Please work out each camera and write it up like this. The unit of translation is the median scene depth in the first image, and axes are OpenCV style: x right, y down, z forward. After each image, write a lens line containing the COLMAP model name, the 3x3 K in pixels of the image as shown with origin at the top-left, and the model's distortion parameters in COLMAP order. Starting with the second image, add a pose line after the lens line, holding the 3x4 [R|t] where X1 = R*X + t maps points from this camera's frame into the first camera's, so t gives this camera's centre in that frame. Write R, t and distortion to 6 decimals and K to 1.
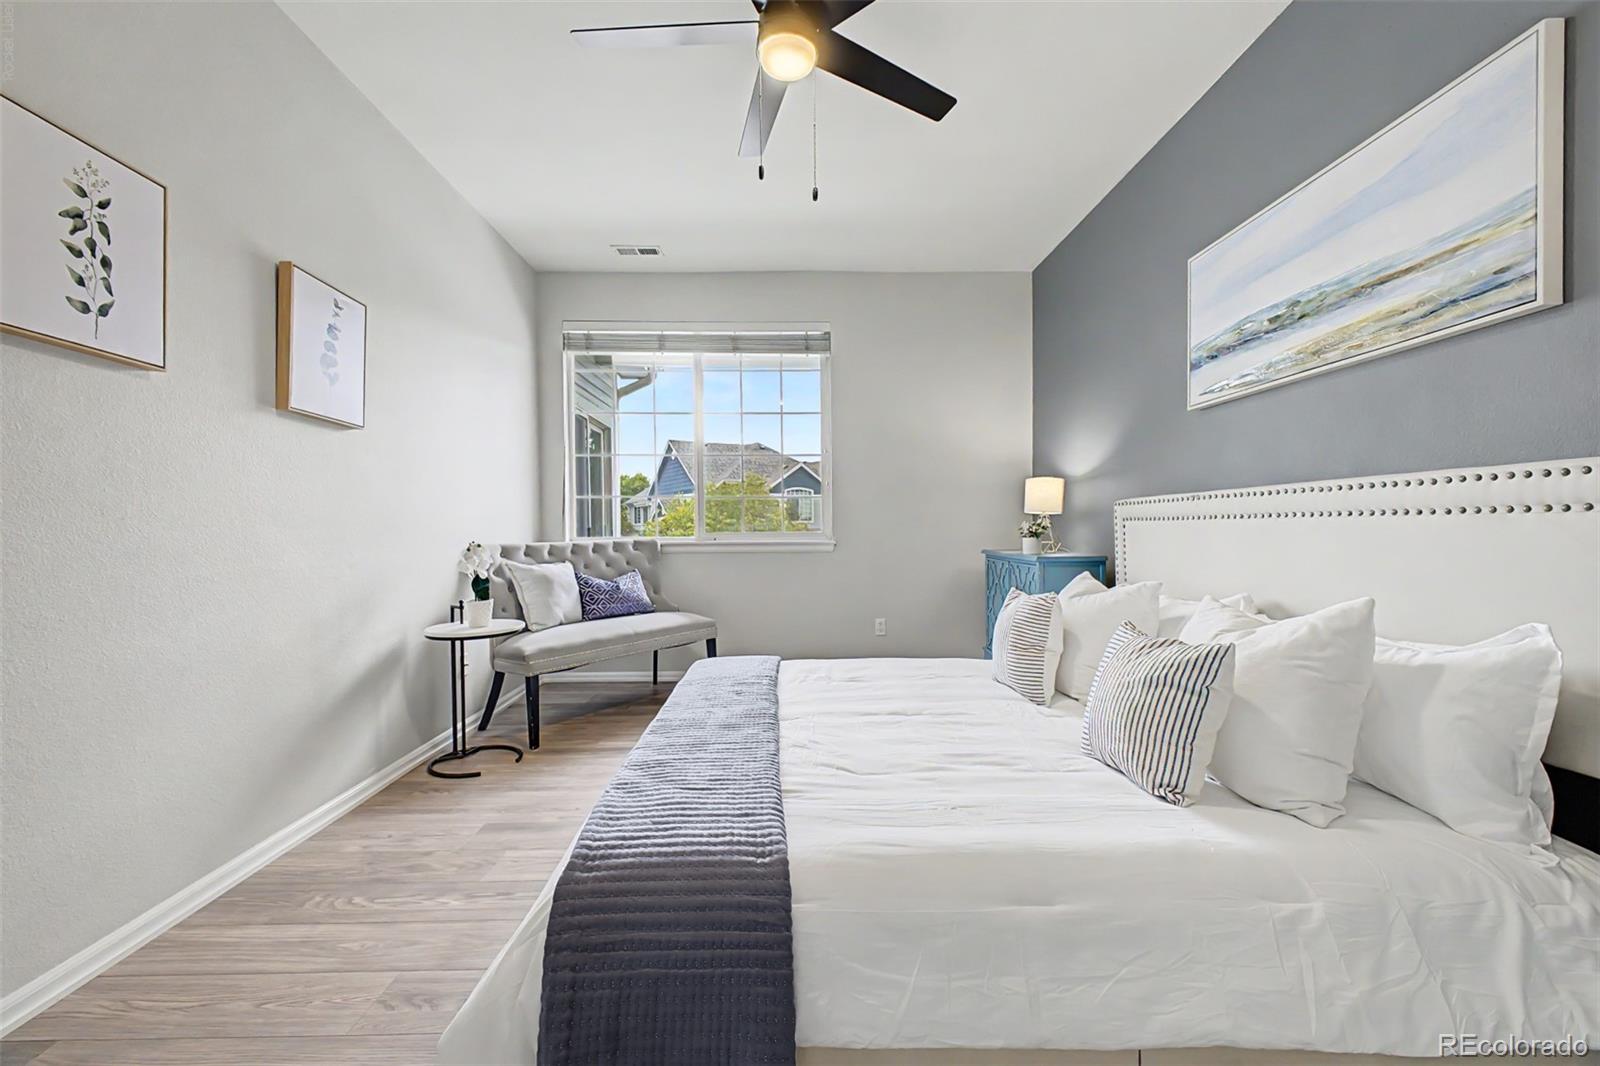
lens RADIAL K [[641.0, 0, 797.8], [0, 641.0, 538.2], [0, 0, 1]] dist [0.006557, -0.001392]
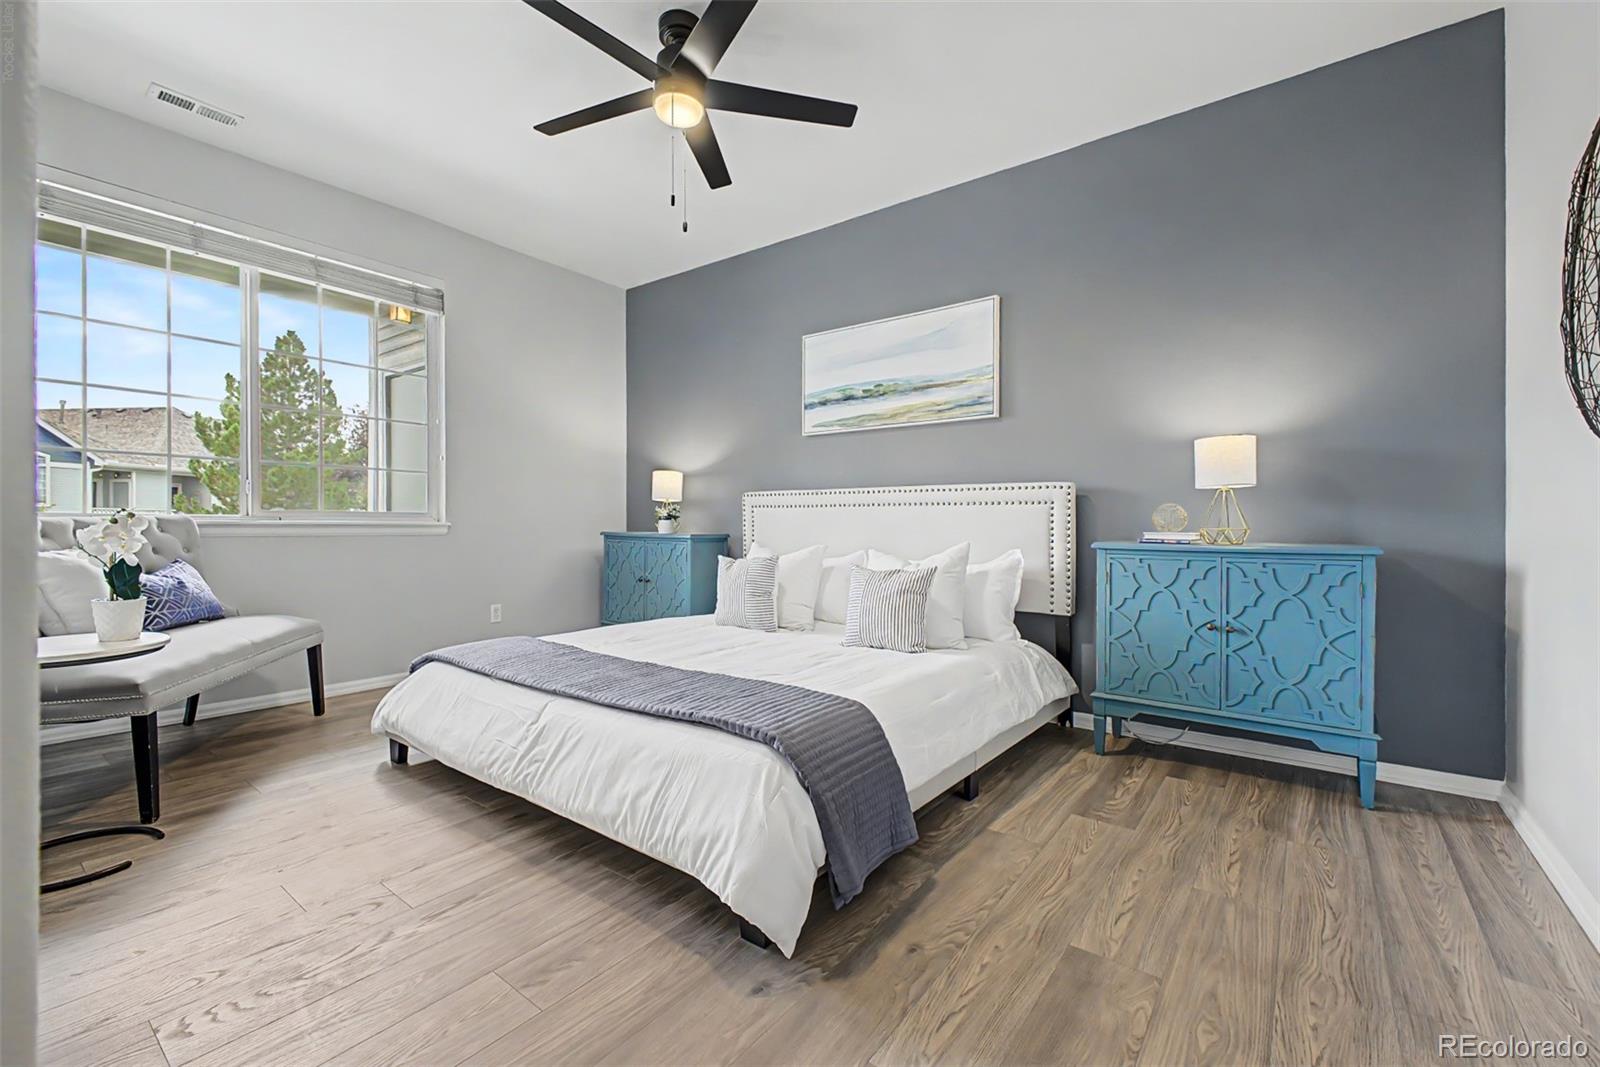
lens RADIAL K [[663.4, 0, 799.1], [0, 663.4, 531.9], [0, 0, 1]] dist [0.002192, -0.000299]
pose [[0.614313, 0.000782, 0.789062, -0.746629], [0.002146, 0.999994, -0.002662, 0.038890], [-0.789060, 0.003329, 0.614307, 0.055502]]
